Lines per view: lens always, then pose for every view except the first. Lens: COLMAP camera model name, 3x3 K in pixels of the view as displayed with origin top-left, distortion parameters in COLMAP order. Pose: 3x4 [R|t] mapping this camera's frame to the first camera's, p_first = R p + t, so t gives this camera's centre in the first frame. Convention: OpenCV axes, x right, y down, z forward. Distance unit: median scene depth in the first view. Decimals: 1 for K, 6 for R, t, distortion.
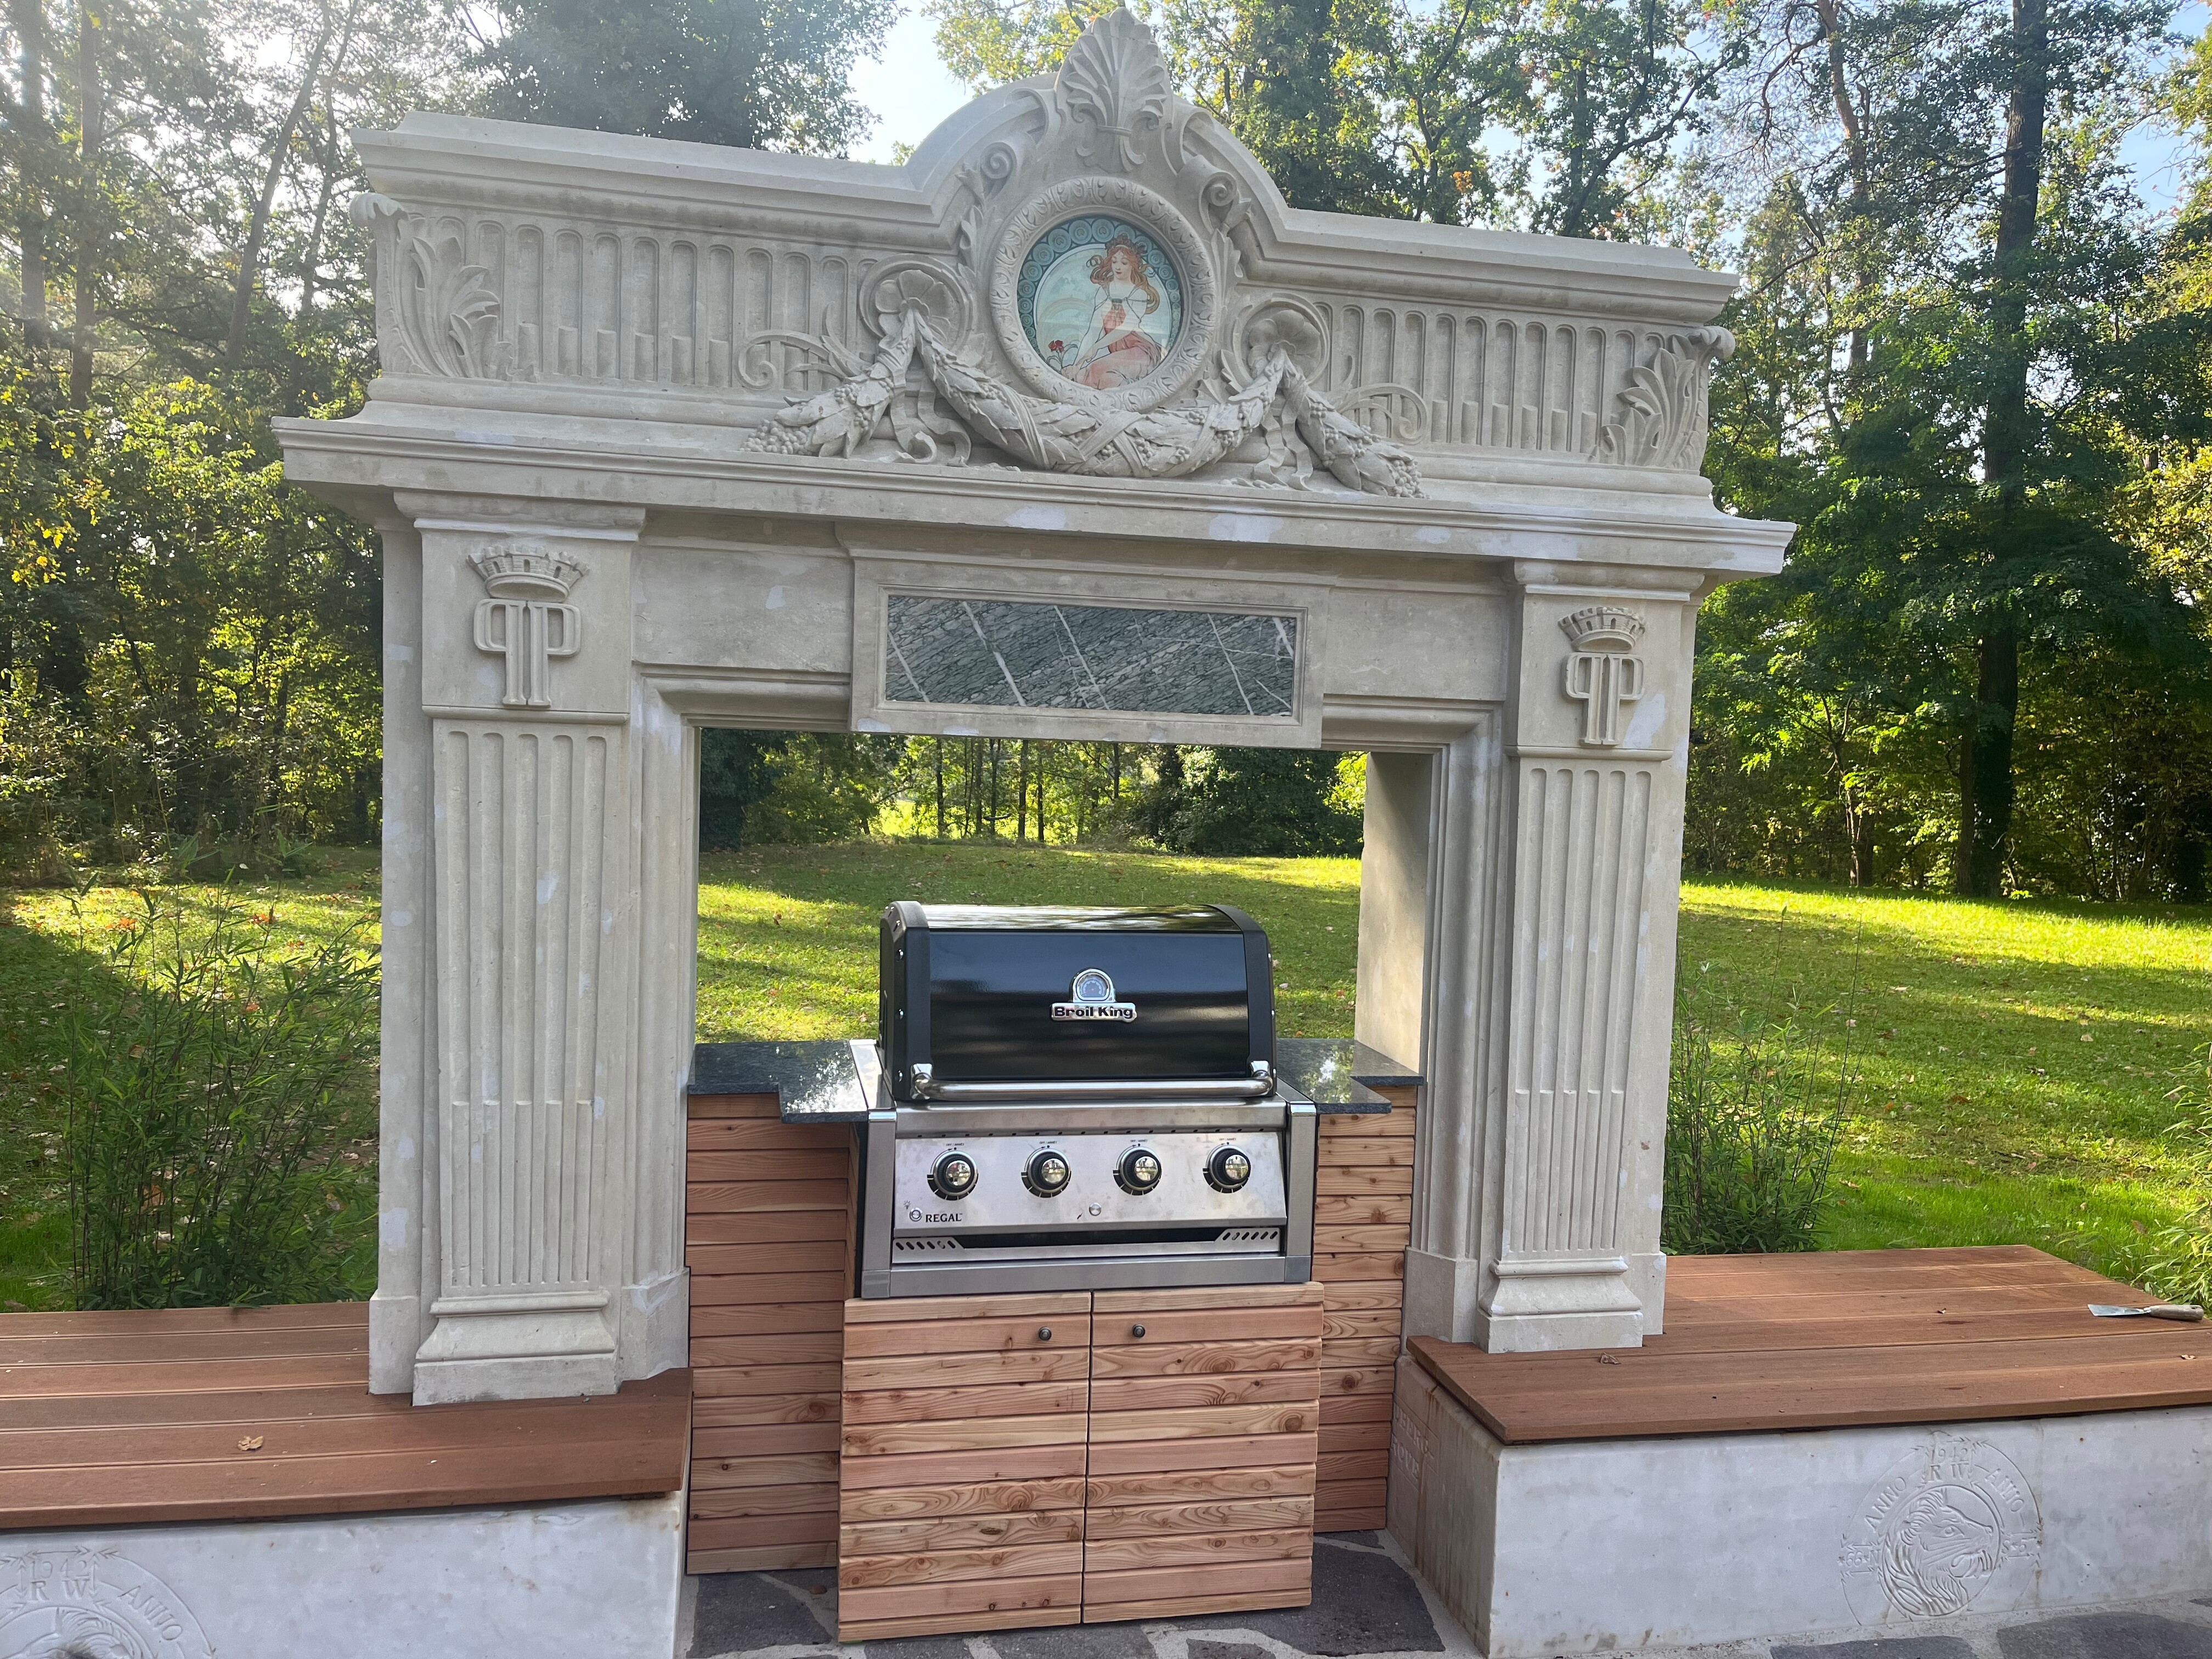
lens RADIAL K [[1682.0, 0, 1114.4], [0, 1682.0, 845.8], [0, 0, 1]] dist [0.051338, -0.043140]
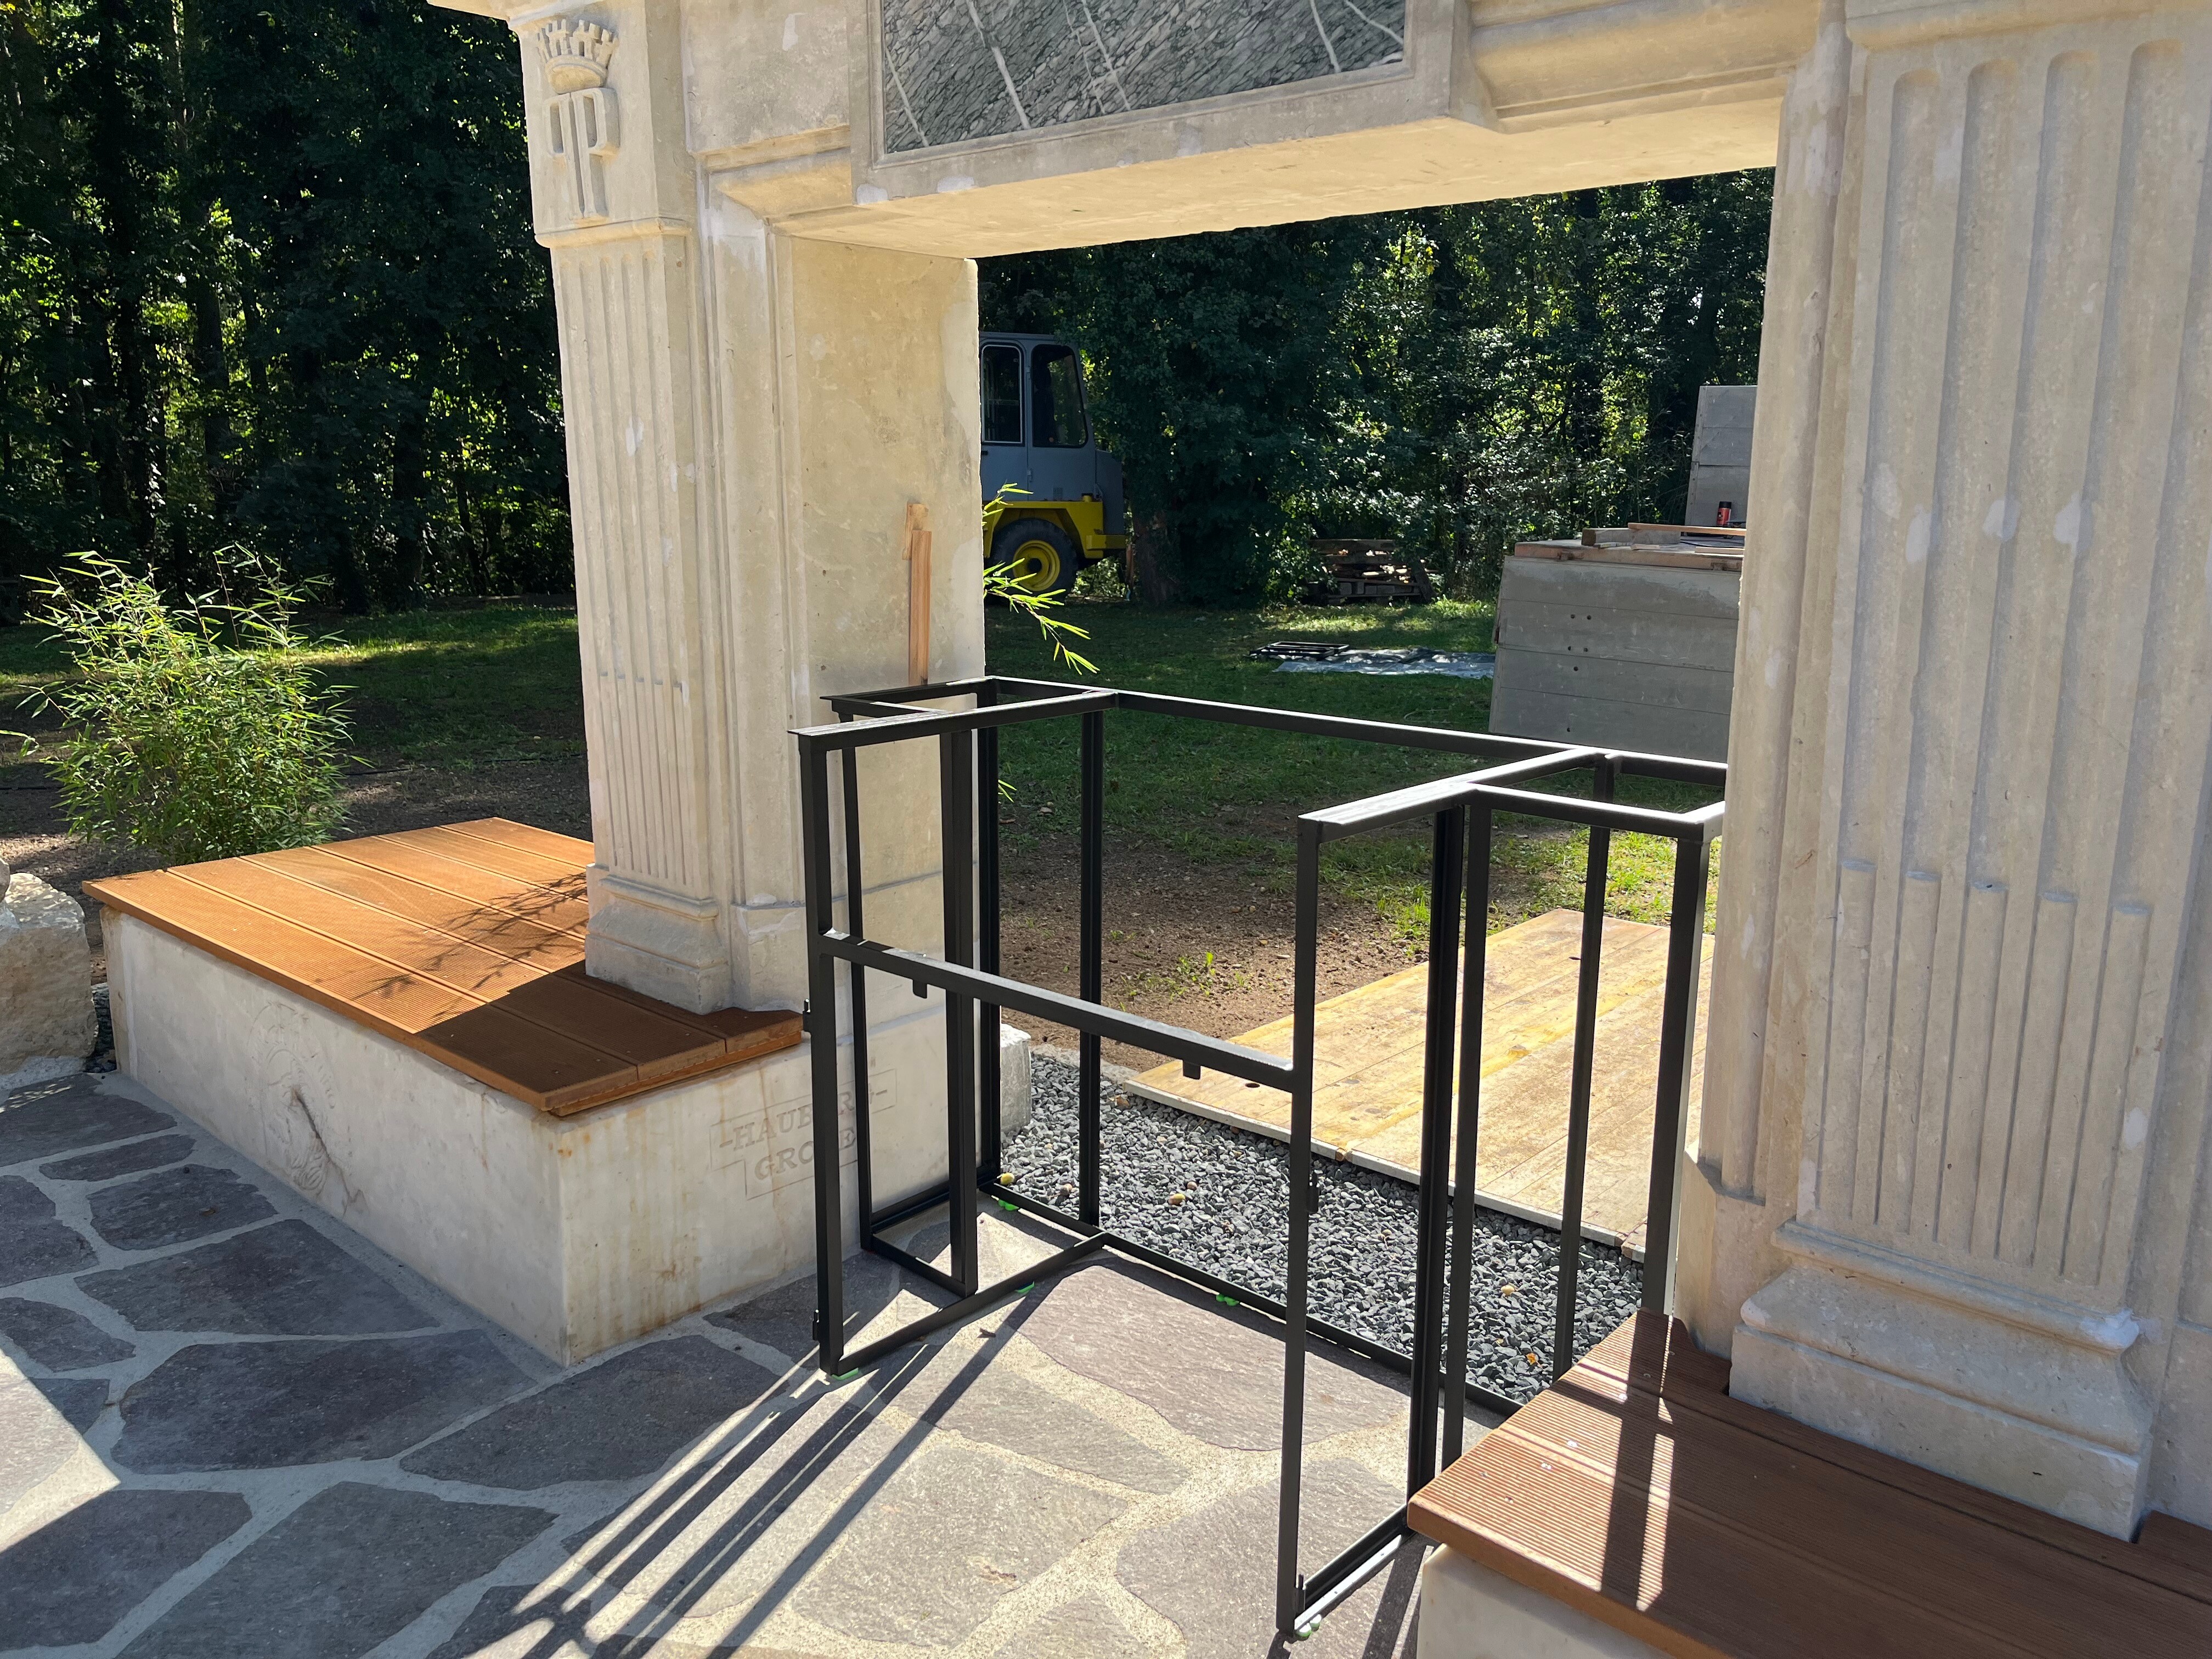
lens RADIAL K [[1682.0, 0, 1115.5], [0, 1682.0, 823.5], [0, 0, 1]] dist [0.051338, -0.043140]
pose [[0.587844, 0.133745, -0.797842, 0.518756], [-0.034503, 0.989487, 0.140449, 0.087152], [0.808238, -0.055034, 0.586278, 0.639468]]
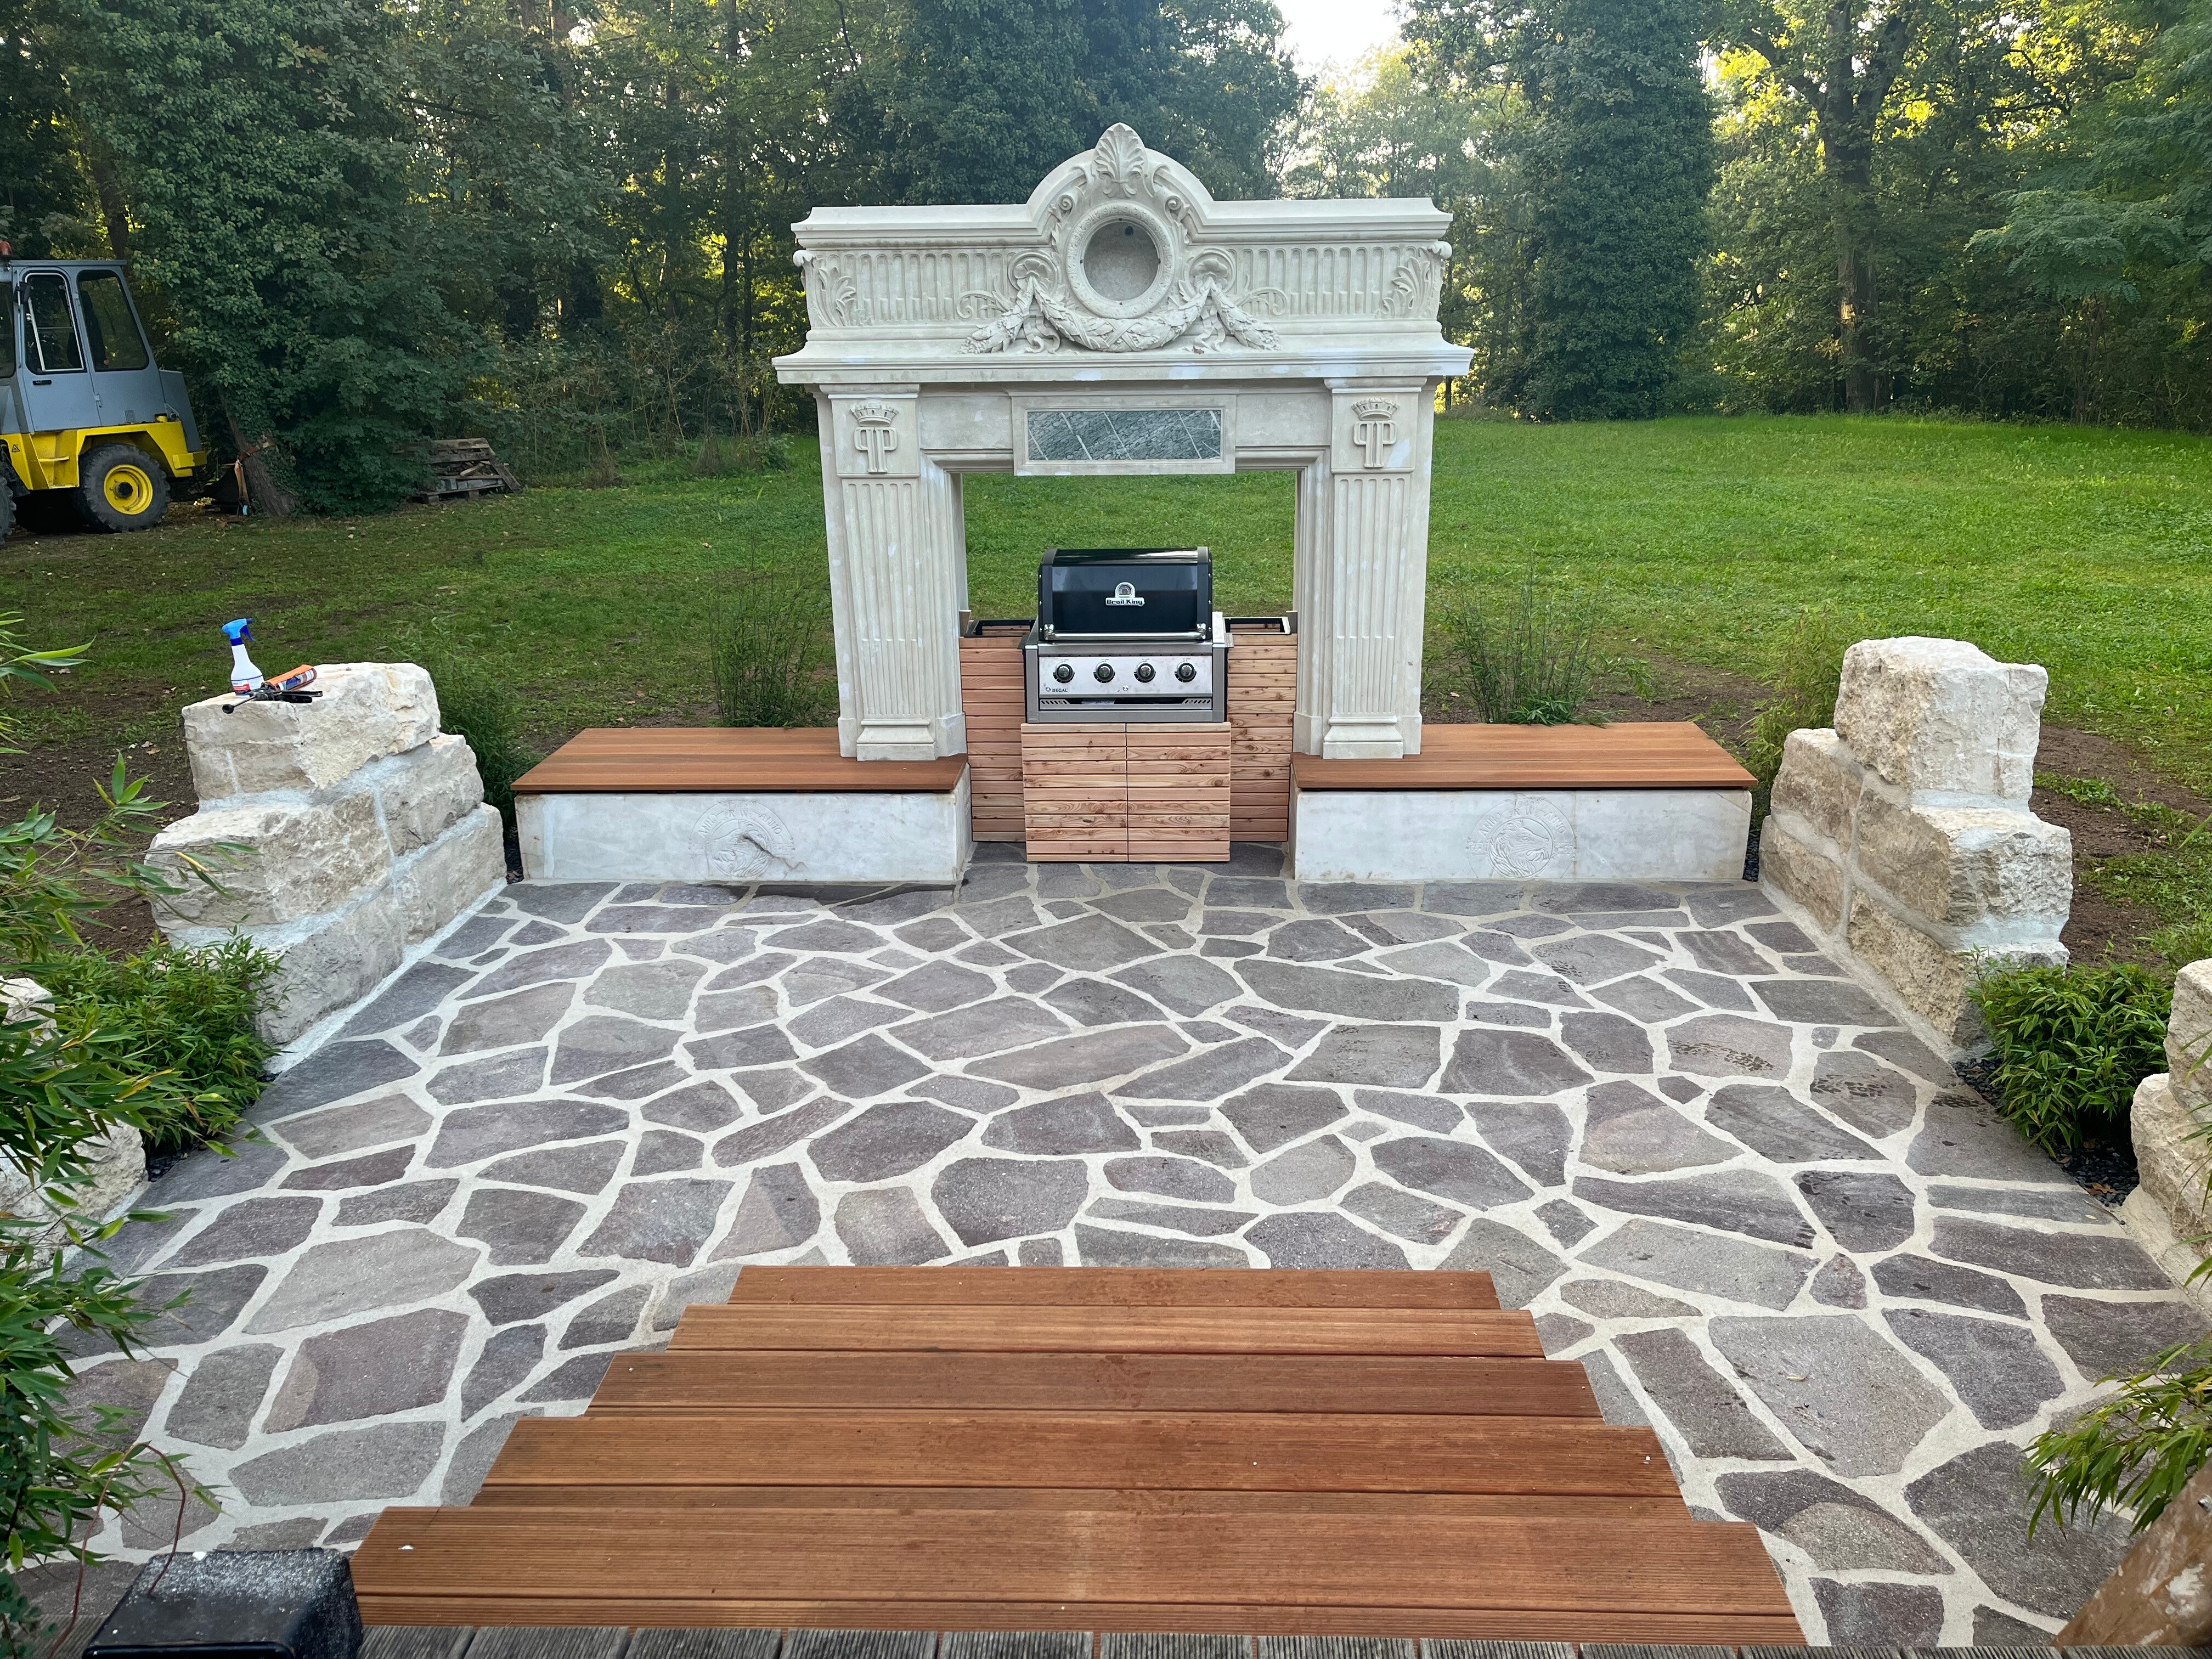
lens RADIAL K [[1682.0, 0, 1115.8], [0, 1682.0, 860.7], [0, 0, 1]] dist [0.051338, -0.043140]
pose [[0.967086, 0.035138, -0.252014, 0.550883], [0.032801, 0.964941, 0.260411, -0.151615], [0.252329, -0.260106, 0.932028, -1.177864]]
